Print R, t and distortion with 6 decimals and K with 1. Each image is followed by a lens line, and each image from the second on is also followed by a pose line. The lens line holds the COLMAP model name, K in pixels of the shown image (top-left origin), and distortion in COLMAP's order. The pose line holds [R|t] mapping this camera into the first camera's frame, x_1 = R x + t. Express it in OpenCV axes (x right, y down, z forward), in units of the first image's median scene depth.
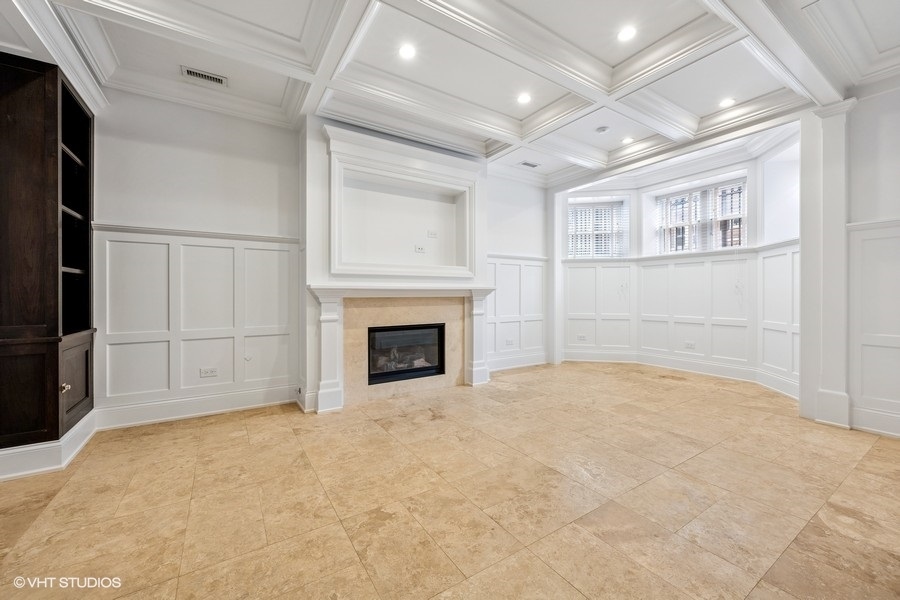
lens RADIAL K [[356.2, 0, 452.5], [0, 356.2, 298.3], [0, 0, 1]] dist [-0.000874, 0.000519]
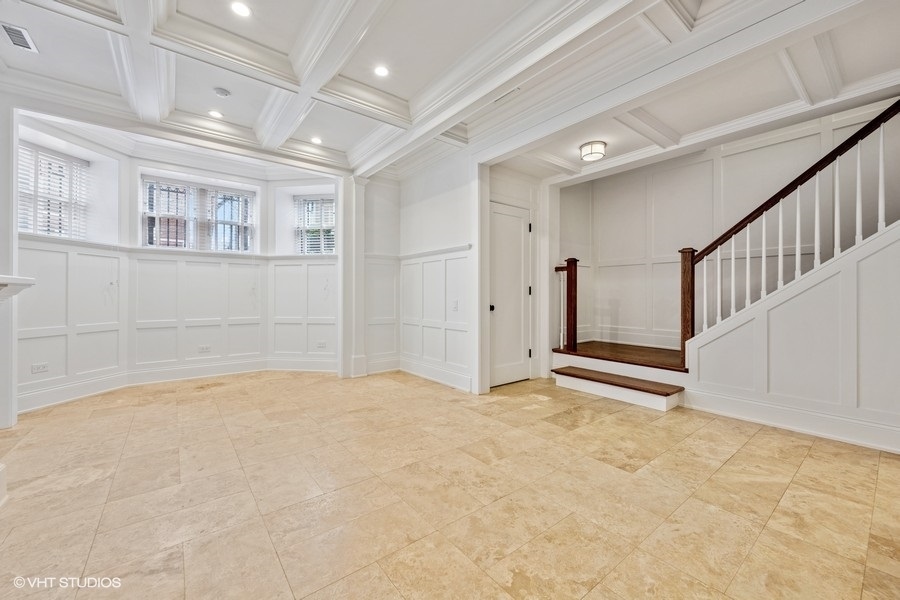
lens RADIAL K [[356.2, 0, 452.3], [0, 356.2, 297.6], [0, 0, 1]] dist [-0.000874, 0.000519]
pose [[-0.092557, -0.006008, 0.995689, -0.574611], [0.011384, 0.999910, 0.007092, -0.007920], [-0.995642, 0.011991, -0.092480, 0.734088]]
